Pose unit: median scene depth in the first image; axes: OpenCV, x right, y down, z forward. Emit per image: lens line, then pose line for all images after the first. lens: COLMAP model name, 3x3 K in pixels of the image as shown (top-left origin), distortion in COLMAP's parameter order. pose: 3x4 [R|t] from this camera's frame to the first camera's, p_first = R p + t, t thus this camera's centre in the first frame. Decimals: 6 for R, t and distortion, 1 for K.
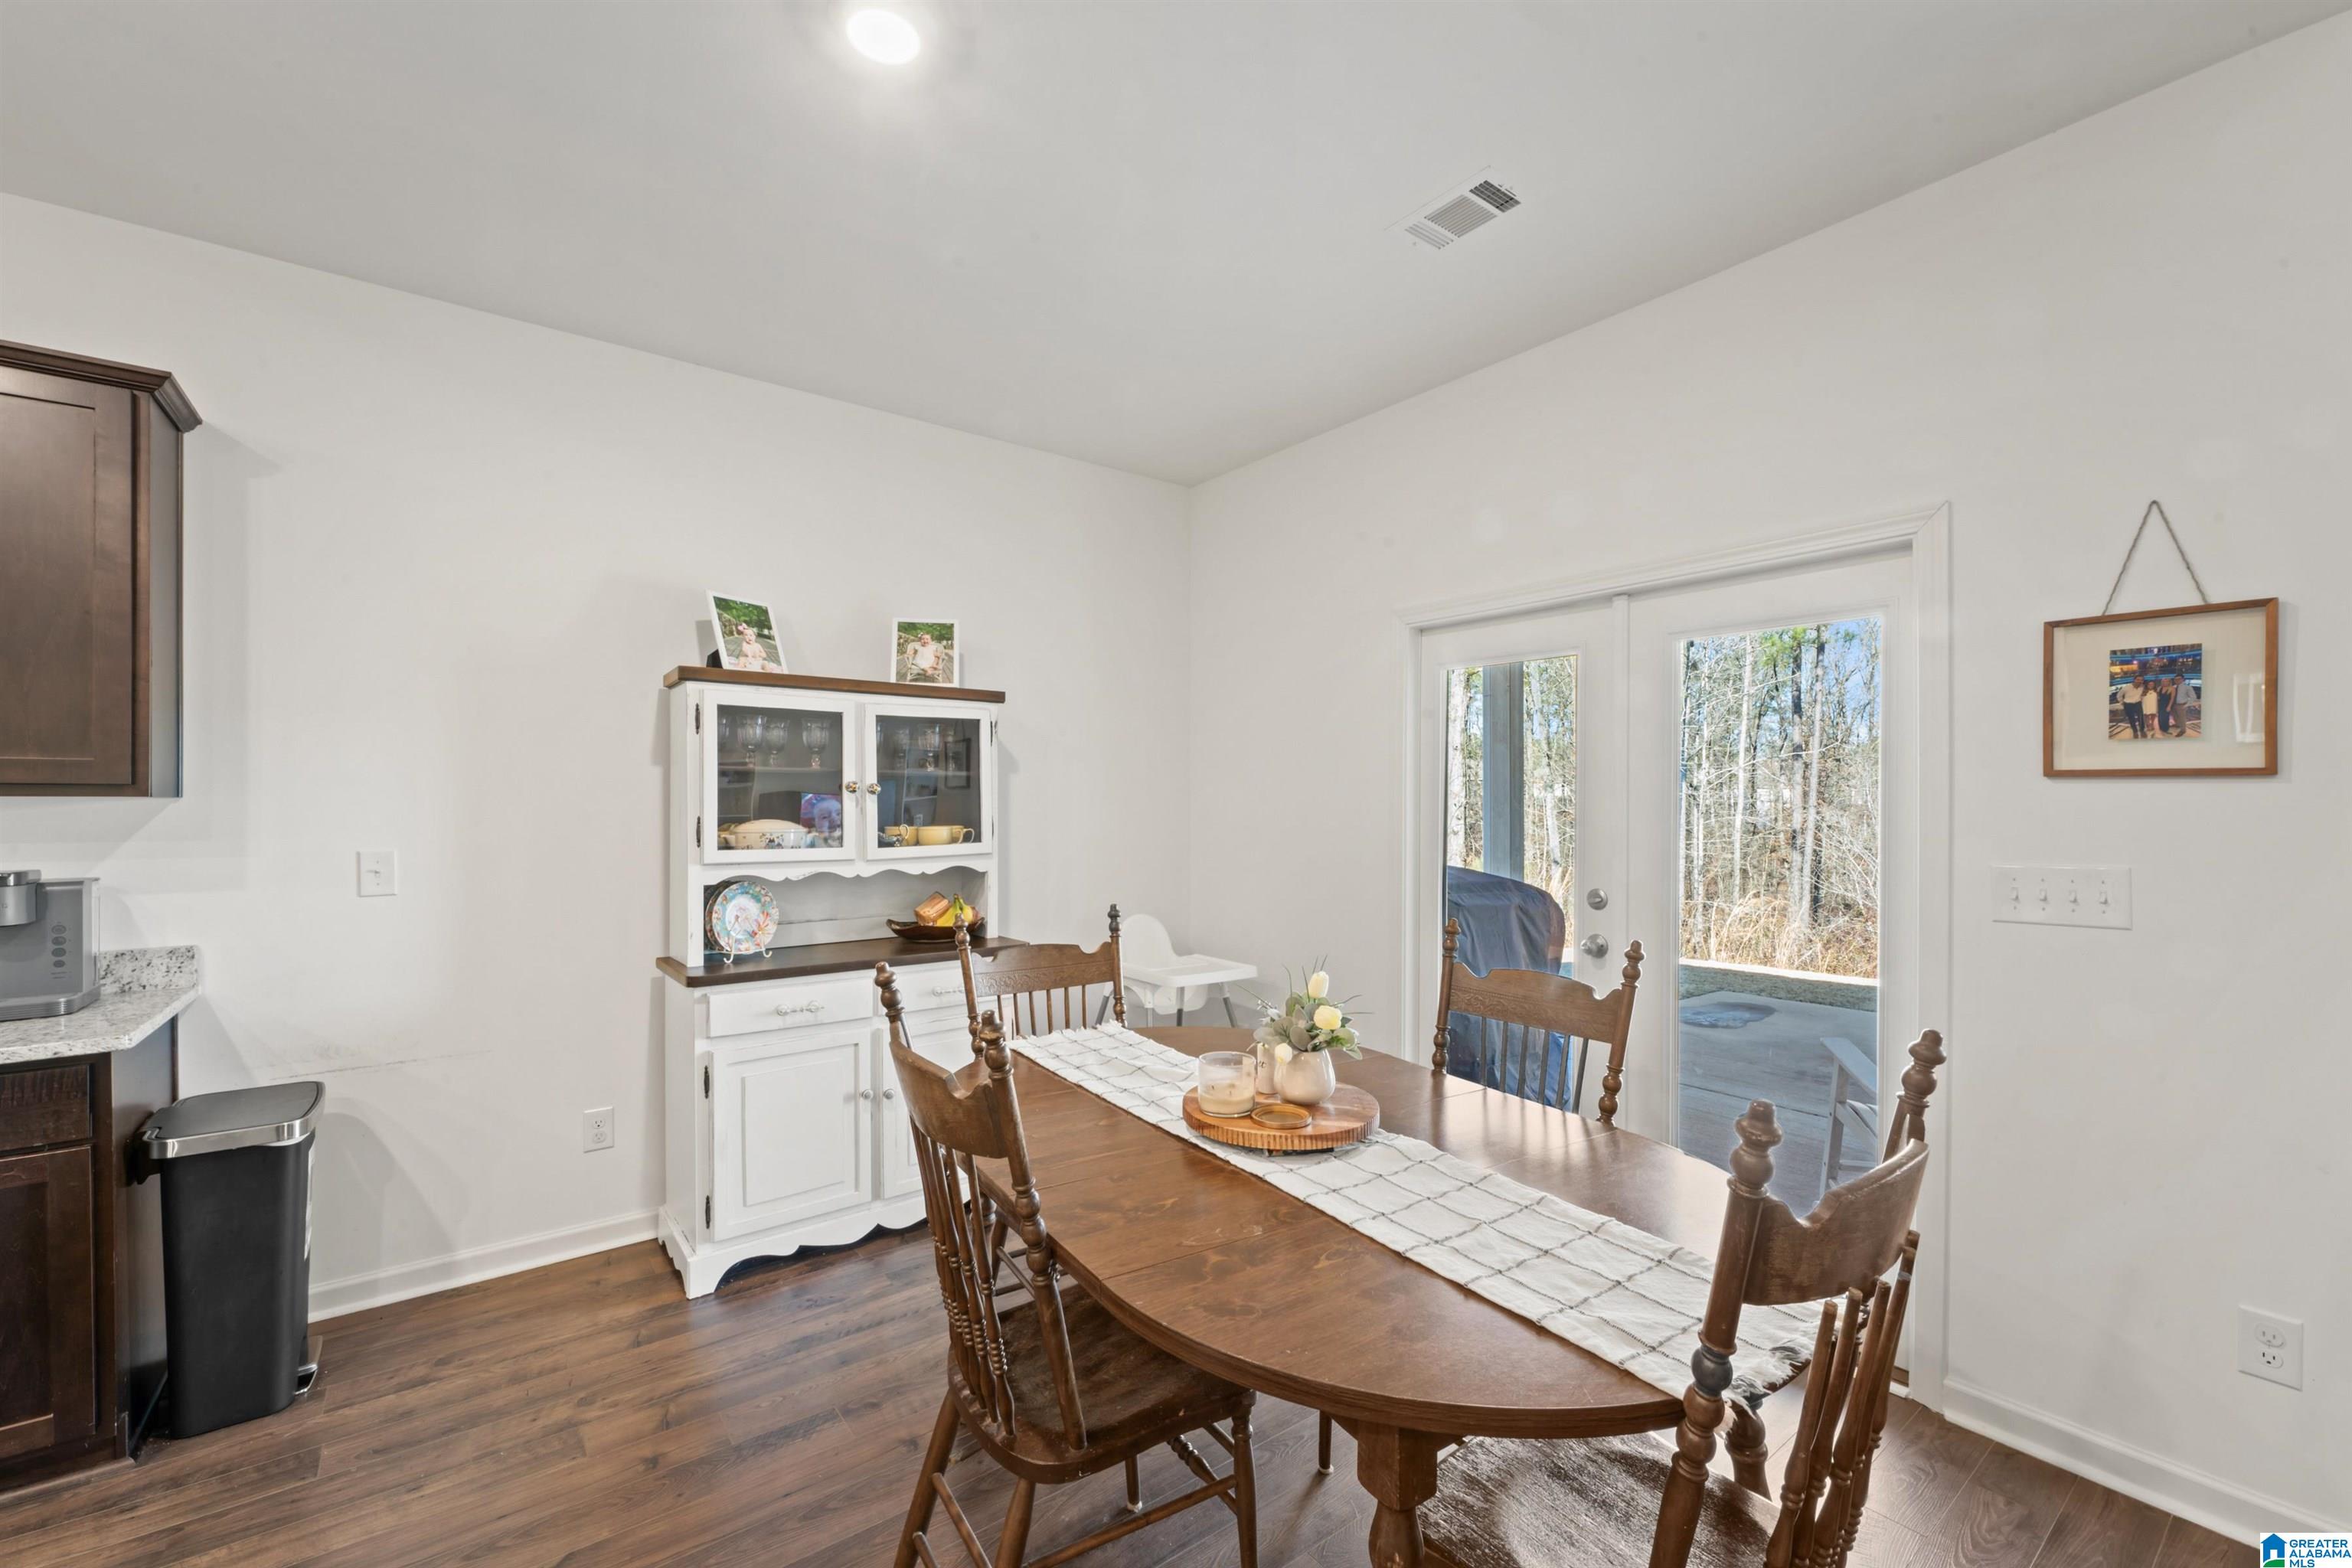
lens RADIAL K [[964.5, 0, 1177.0], [0, 964.5, 789.1], [0, 0, 1]] dist [-0.001269, -0.000102]
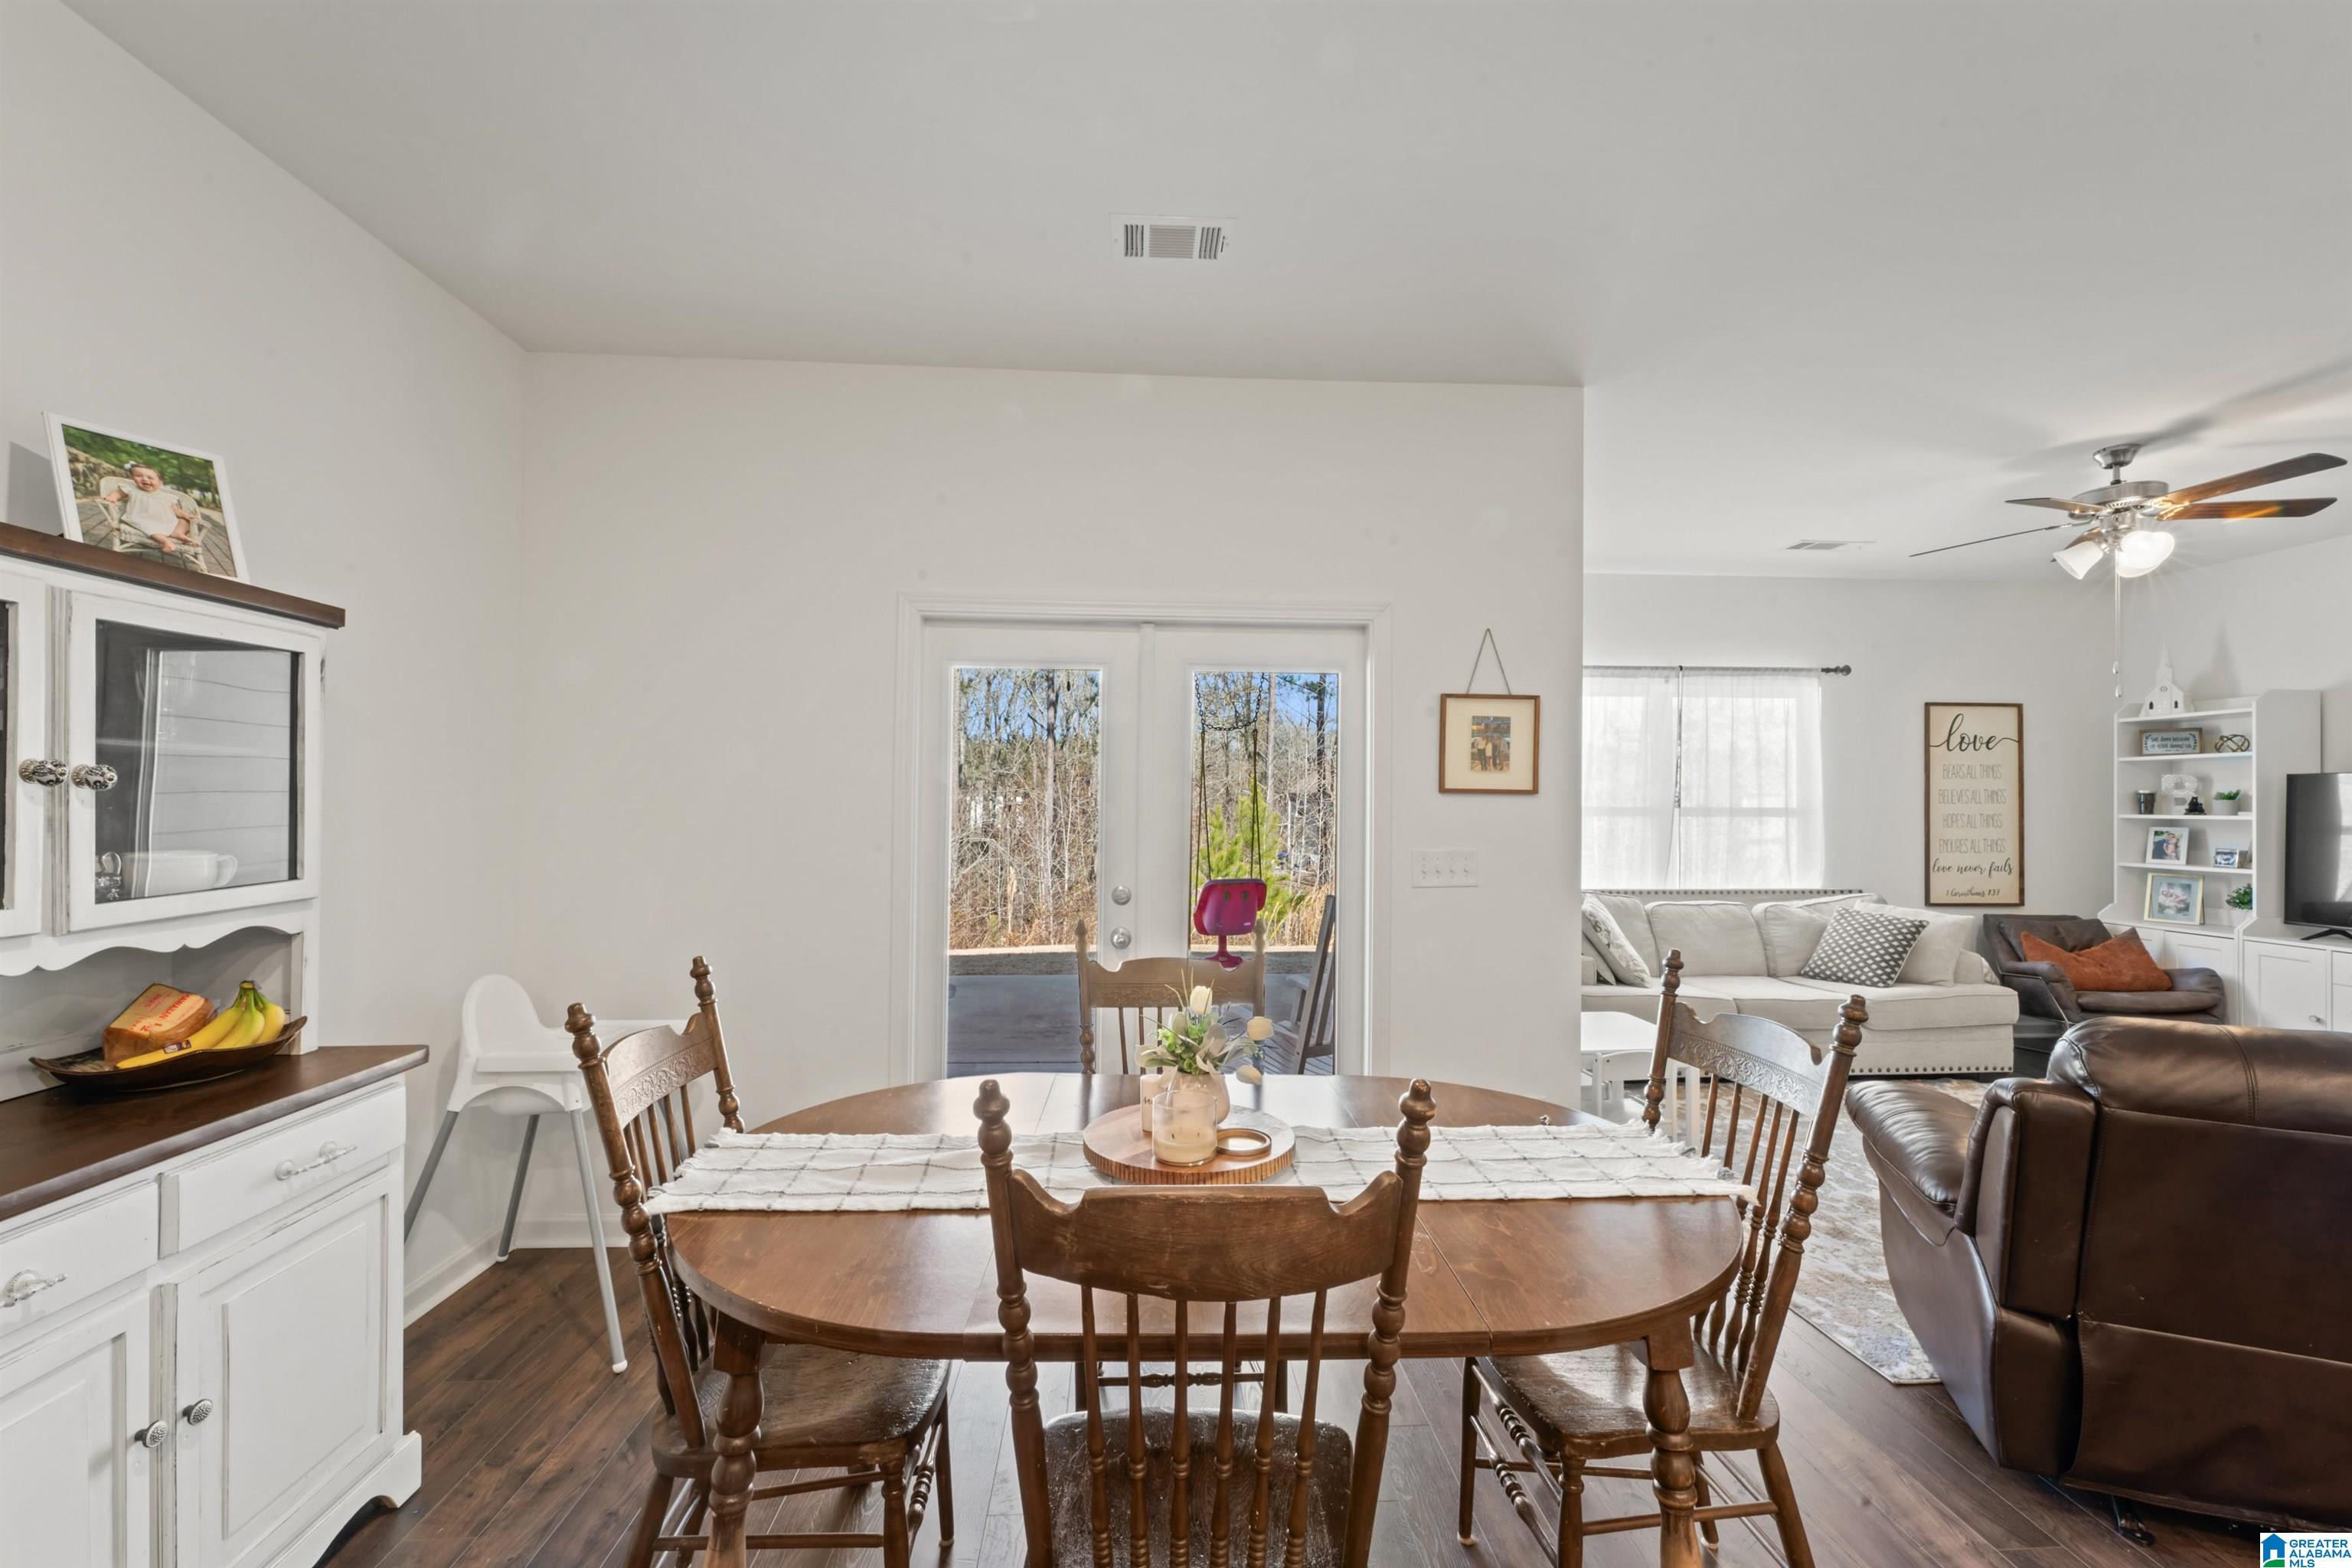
lens RADIAL K [[964.5, 0, 1177.0], [0, 964.5, 789.1], [0, 0, 1]] dist [-0.001269, -0.000102]
pose [[0.561283, 0.014868, 0.827490, -0.414260], [-0.016645, 0.999839, -0.006674, -0.000604], [-0.827457, -0.010028, 0.561440, 0.314660]]
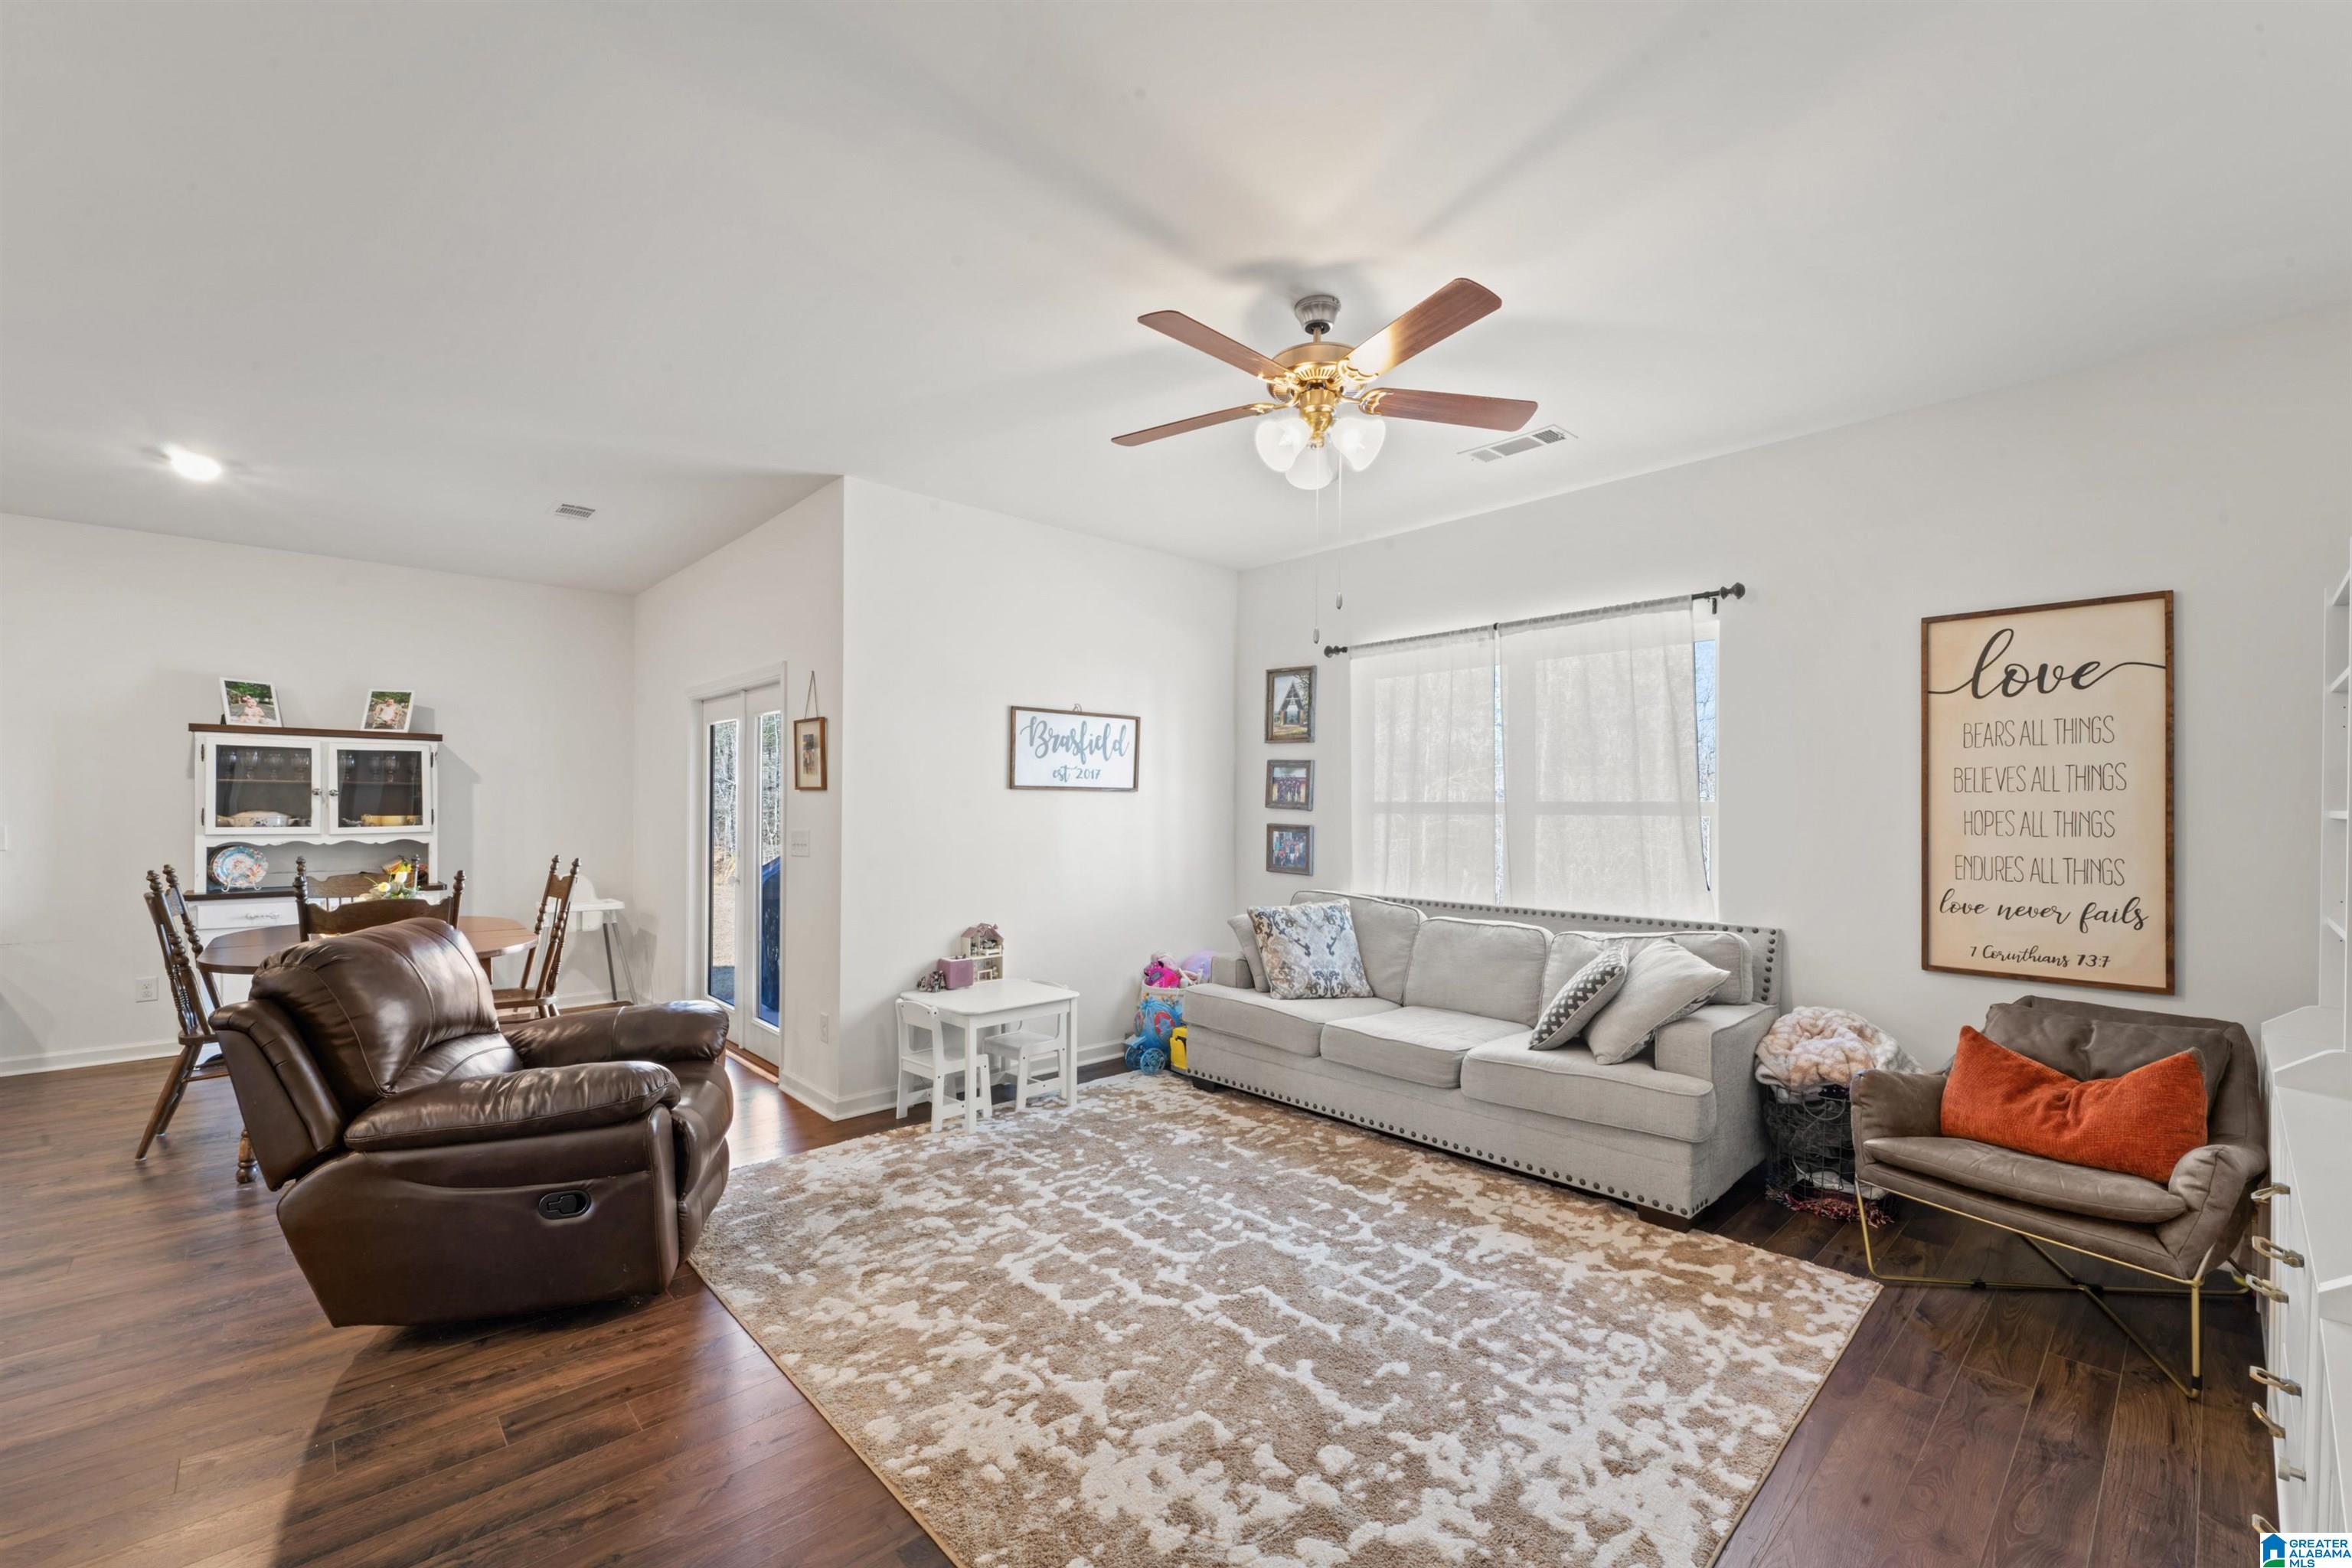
lens RADIAL K [[965.5, 0, 1181.2], [0, 965.5, 801.7], [0, 0, 1]] dist [-0.000293, 0.000342]
pose [[0.995540, 0.003112, 0.094287, 1.039204], [-0.003896, 0.999959, 0.008132, -0.005006], [-0.094258, -0.008463, 0.995512, -0.860762]]
